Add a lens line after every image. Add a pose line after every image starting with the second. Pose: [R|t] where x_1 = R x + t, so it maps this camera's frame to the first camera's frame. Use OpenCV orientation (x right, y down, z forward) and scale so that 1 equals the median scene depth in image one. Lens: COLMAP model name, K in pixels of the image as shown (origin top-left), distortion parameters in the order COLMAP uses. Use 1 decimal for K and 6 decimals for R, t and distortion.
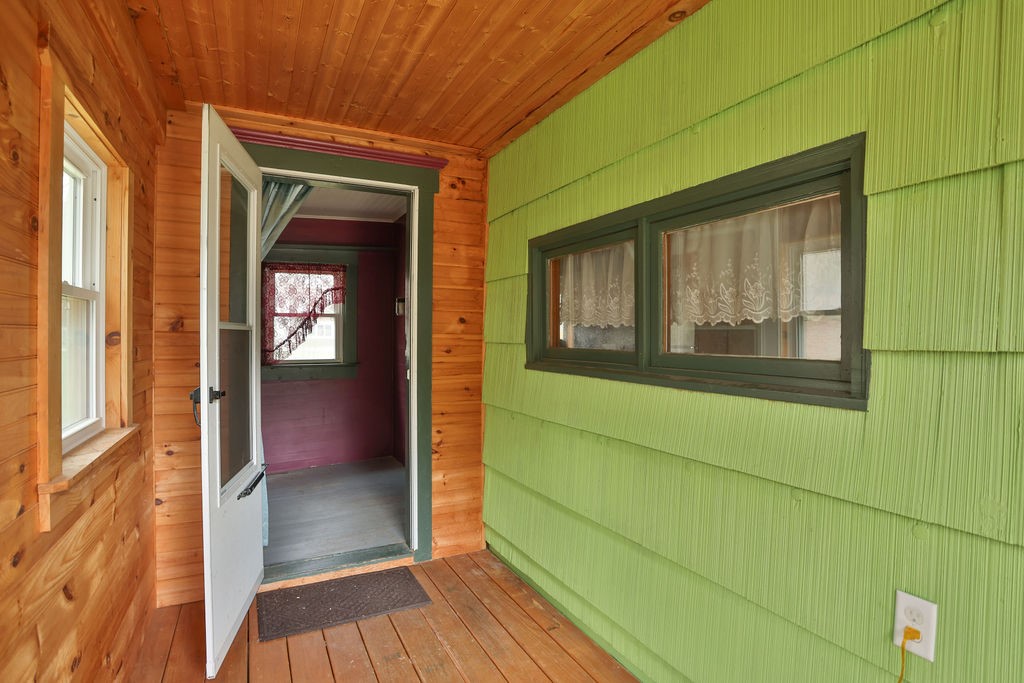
lens RADIAL K [[535.8, 0, 513.1], [0, 535.8, 339.6], [0, 0, 1]] dist [-0.075027, 0.040836]
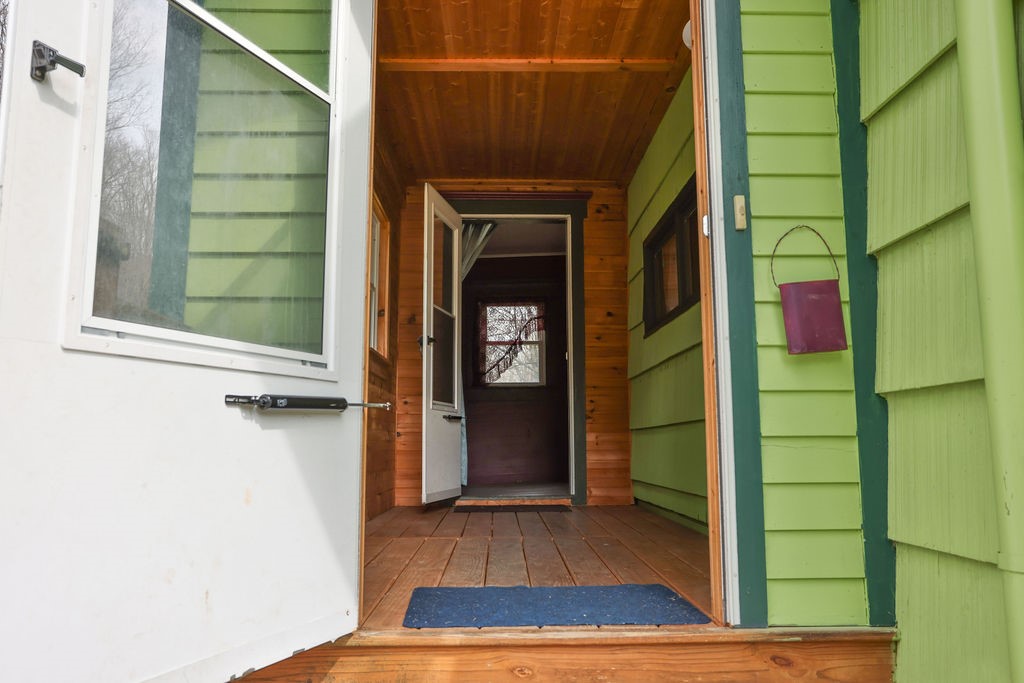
lens RADIAL K [[766.8, 0, 512.0], [0, 766.8, 325.1], [0, 0, 1]] dist [0.003343, 0.001500]
pose [[0.906386, -0.072283, -0.416220, 0.459285], [0.007515, 0.987856, -0.155193, 0.276113], [0.422383, 0.137537, 0.895922, -0.728567]]
